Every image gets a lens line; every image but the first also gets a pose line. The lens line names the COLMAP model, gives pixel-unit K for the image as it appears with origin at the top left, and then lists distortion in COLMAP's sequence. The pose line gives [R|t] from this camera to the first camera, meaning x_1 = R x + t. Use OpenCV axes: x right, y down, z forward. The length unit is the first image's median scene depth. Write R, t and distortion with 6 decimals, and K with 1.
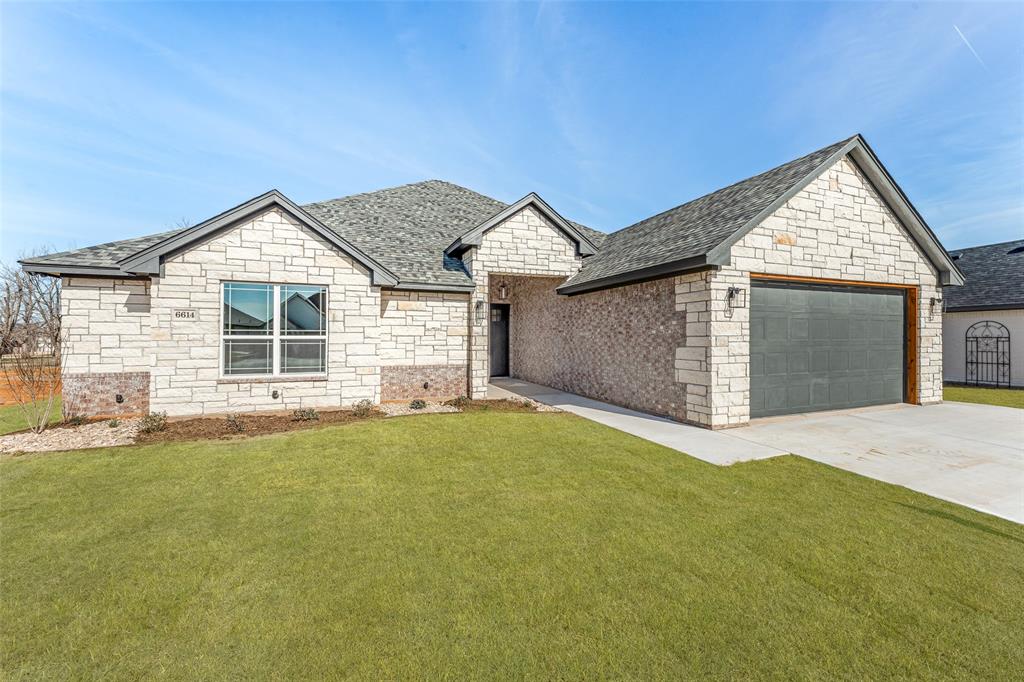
lens RADIAL K [[411.4, 0, 509.9], [0, 411.4, 334.9], [0, 0, 1]] dist [0.001655, 0.001243]
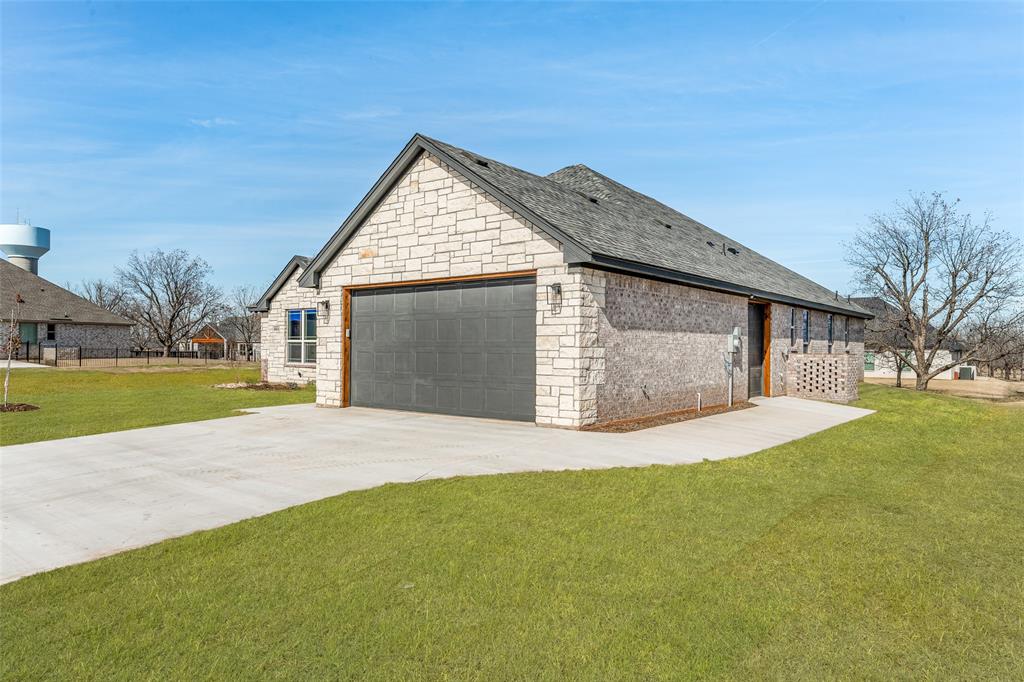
lens RADIAL K [[663.3, 0, 508.4], [0, 663.3, 347.3], [0, 0, 1]] dist [0.000814, 0.000052]
pose [[0.501125, 0.003200, -0.865369, 2.252455], [-0.000209, 0.999994, 0.003577, 0.022026], [0.865375, -0.001612, 0.501122, 0.374070]]
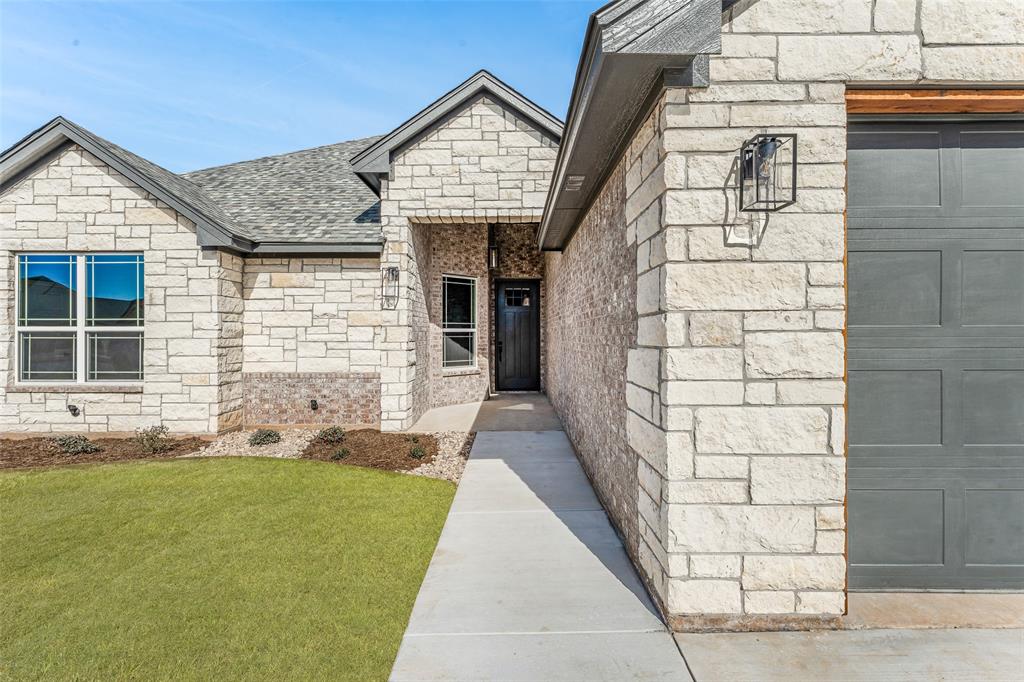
lens RADIAL K [[471.6, 0, 510.7], [0, 471.6, 333.4], [0, 0, 1]] dist [-0.002309, -0.000157]
pose [[0.928253, -0.002744, -0.371939, 0.426019], [0.004696, 0.999980, 0.004344, 0.013625], [0.371919, -0.005779, 0.928247, 0.535542]]
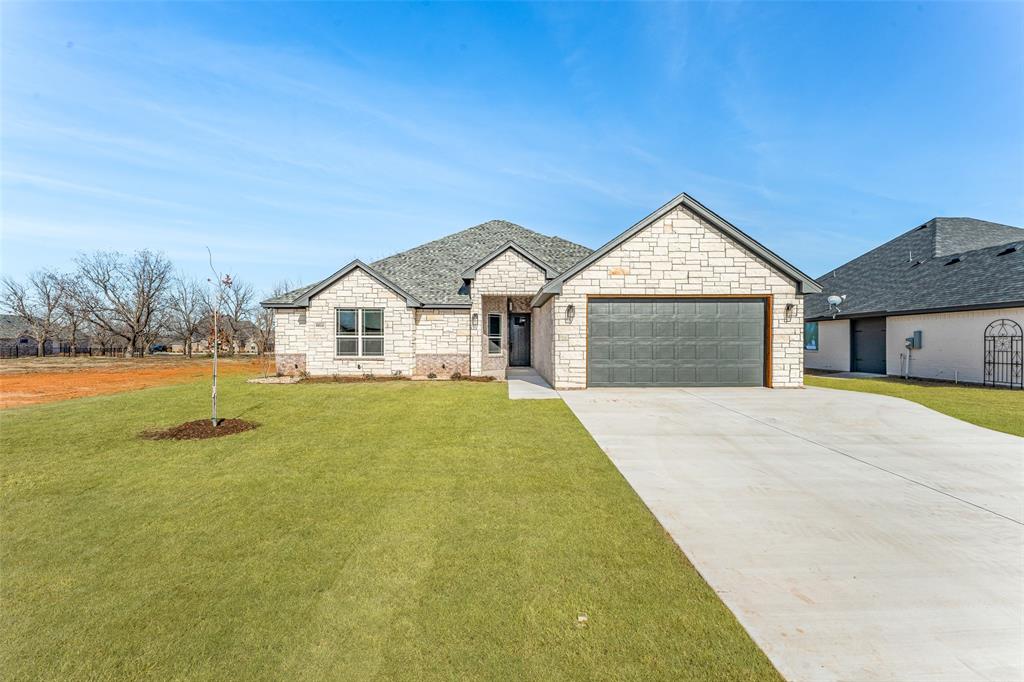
lens RADIAL K [[411.4, 0, 509.5], [0, 411.4, 344.2], [0, 0, 1]] dist [0.001655, 0.001243]
pose [[0.934557, 0.003579, -0.355795, 0.760601], [0.001548, 0.999899, 0.014124, 0.015469], [0.355810, -0.013751, 0.934457, -0.530404]]
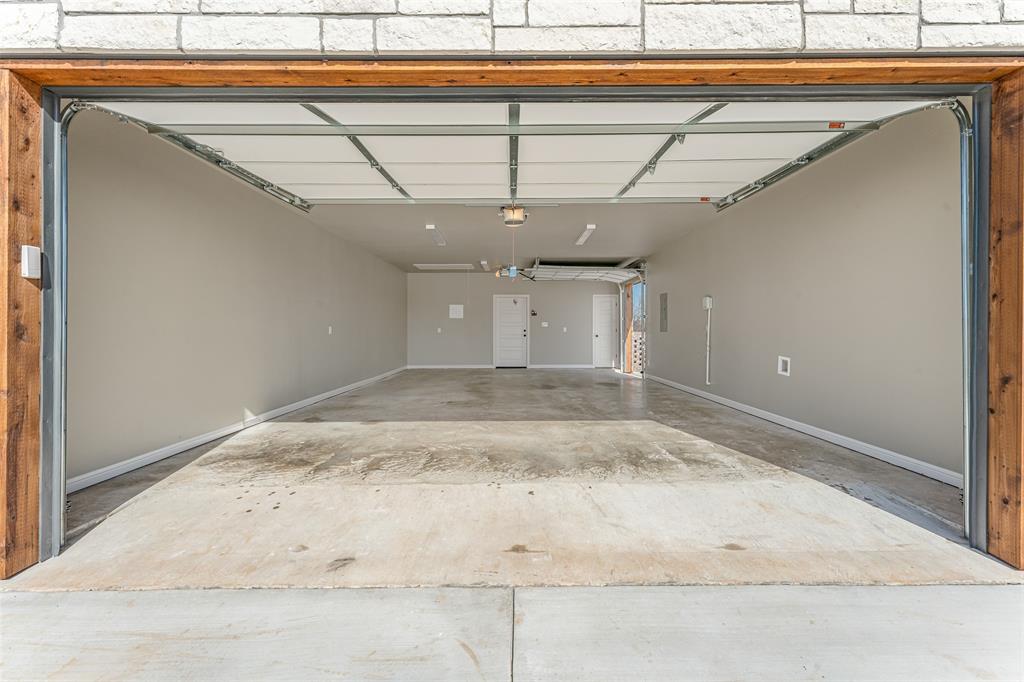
lens RADIAL K [[411.4, 0, 511.1], [0, 411.4, 328.5], [0, 0, 1]] dist [0.001655, 0.001243]
pose [[0.928850, 0.000027, -0.370457, 0.893989], [0.001390, 0.999993, 0.003558, 0.033157], [0.370454, -0.003820, 0.928843, 0.756601]]
